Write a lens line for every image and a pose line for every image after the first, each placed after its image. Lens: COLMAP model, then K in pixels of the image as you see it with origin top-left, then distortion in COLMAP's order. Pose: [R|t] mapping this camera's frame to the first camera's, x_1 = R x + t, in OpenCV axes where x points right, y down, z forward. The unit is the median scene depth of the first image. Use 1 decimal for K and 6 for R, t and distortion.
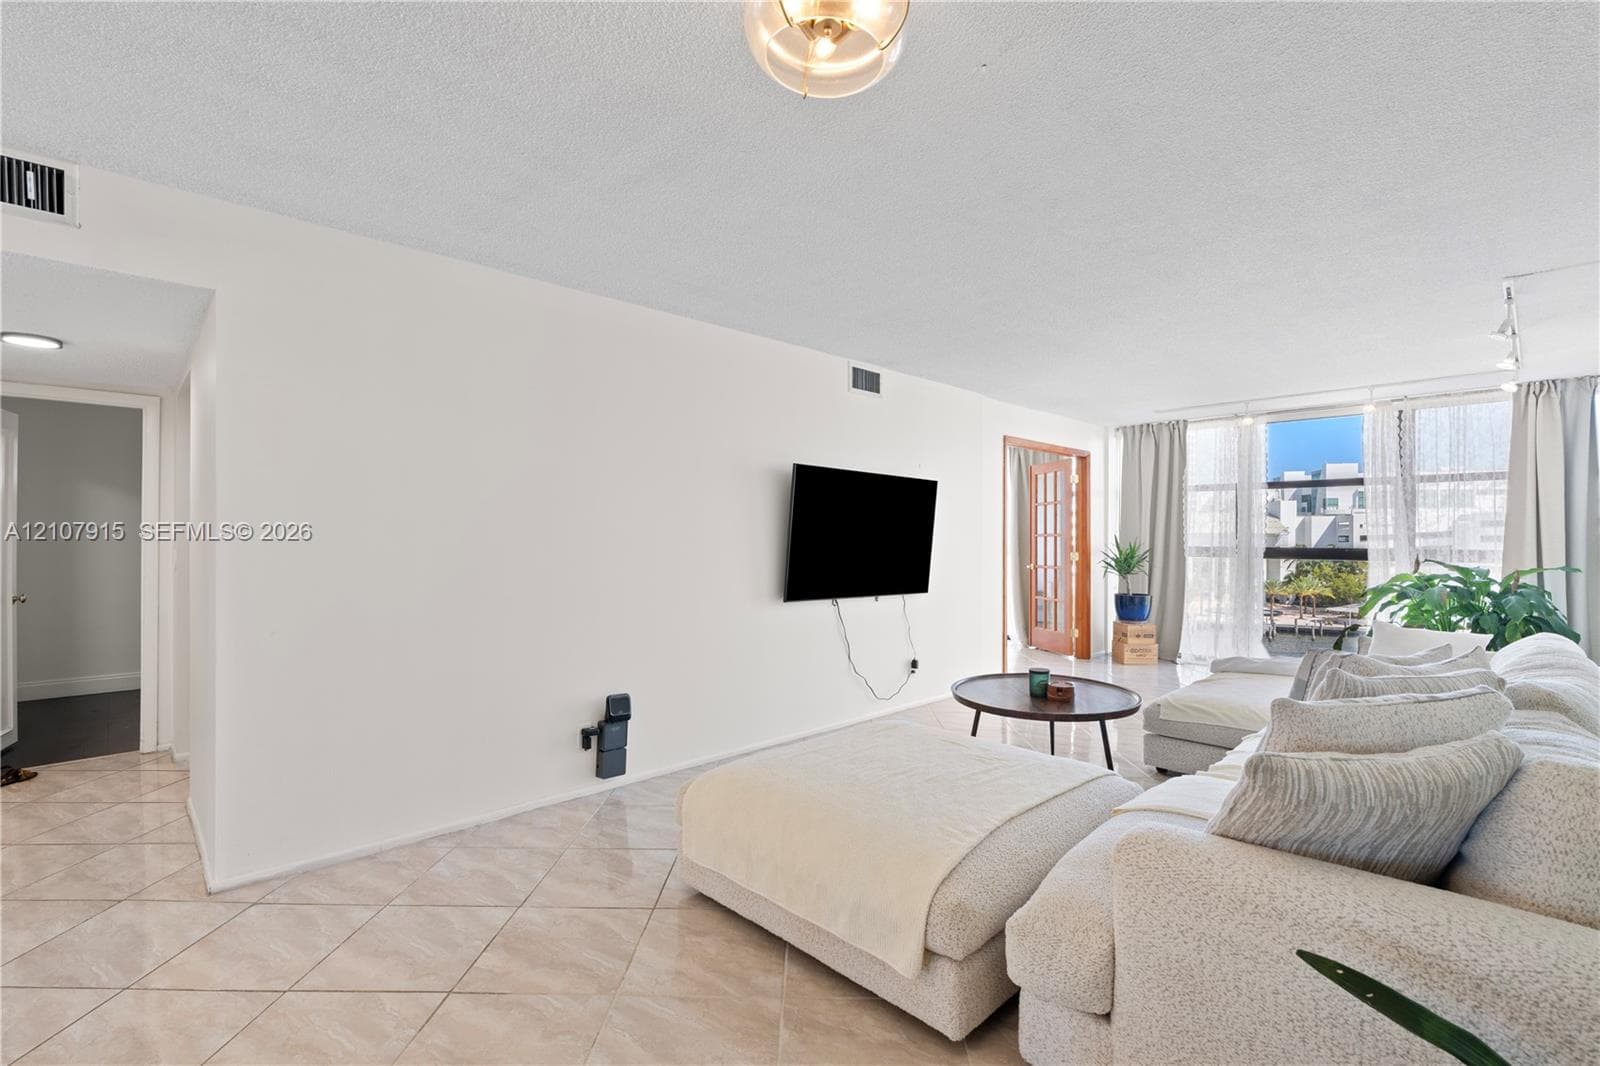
lens RADIAL K [[719.4, 0, 800.8], [0, 719.4, 533.6], [0, 0, 1]] dist [-0.001449, 0.001184]
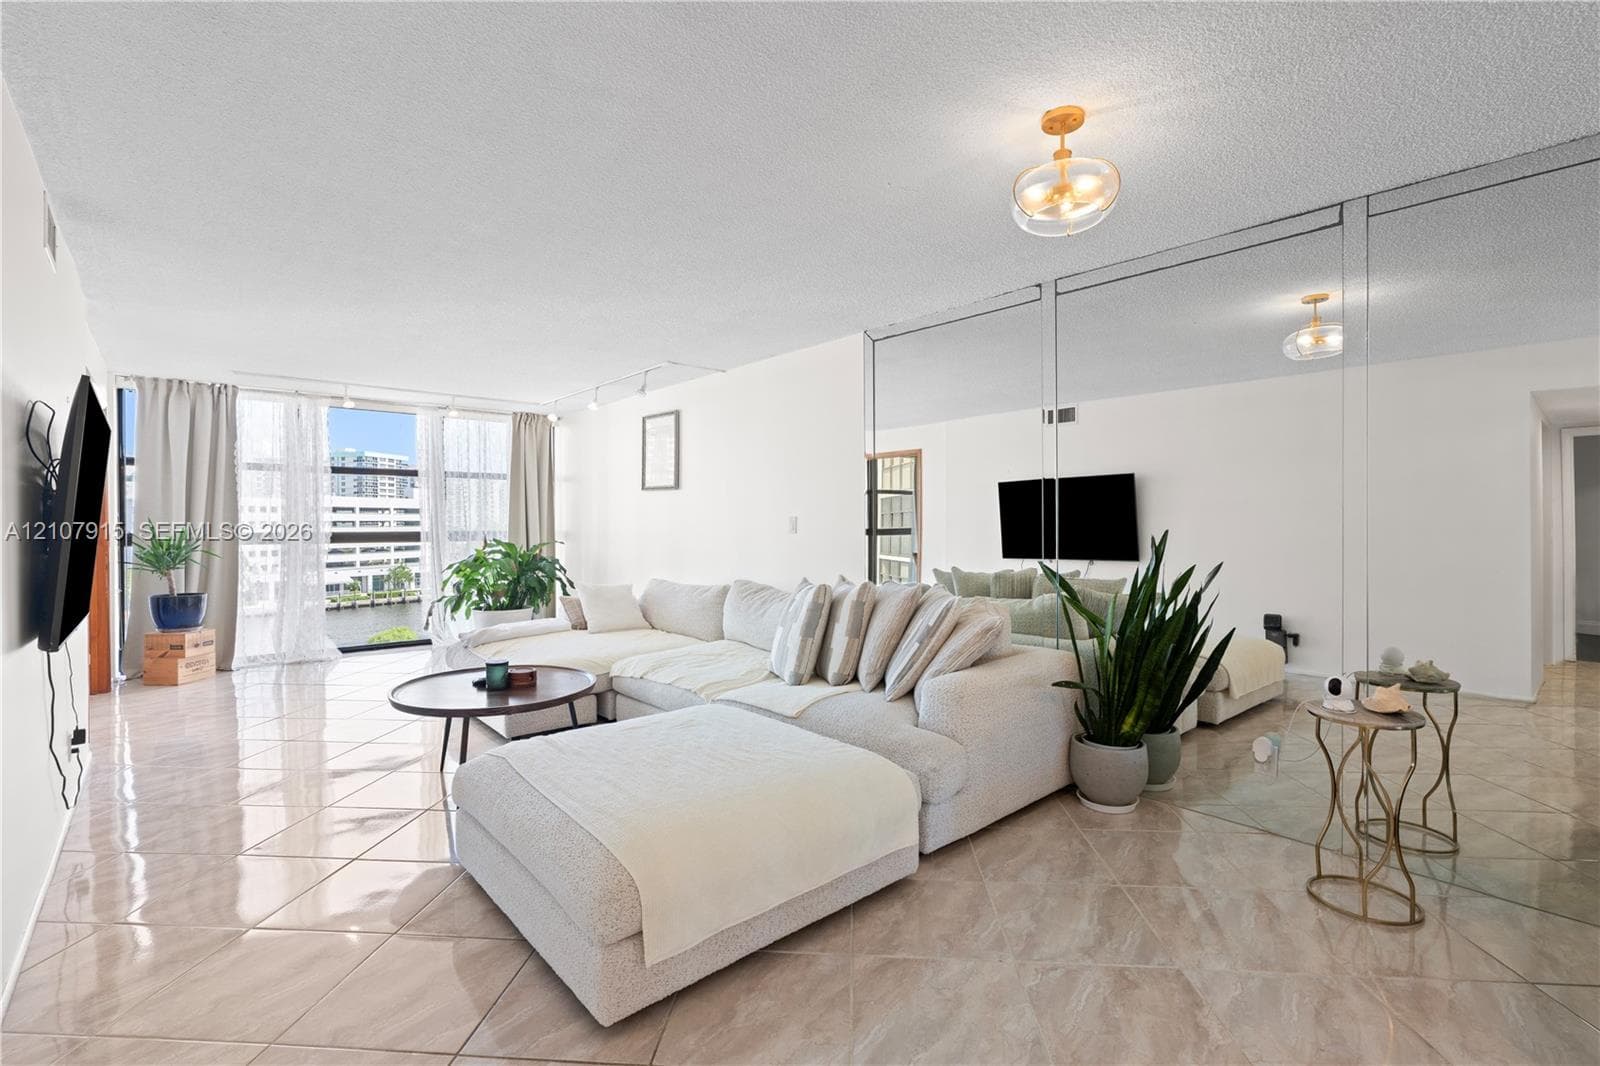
lens RADIAL K [[726.6, 0, 800.2], [0, 726.6, 522.7], [0, 0, 1]] dist [-0.000349, 0.000142]
pose [[0.050320, -0.001967, 0.998731, -0.306430], [-0.001847, 0.999996, 0.002063, 0.002617], [-0.998731, -0.001948, 0.050316, 0.287354]]
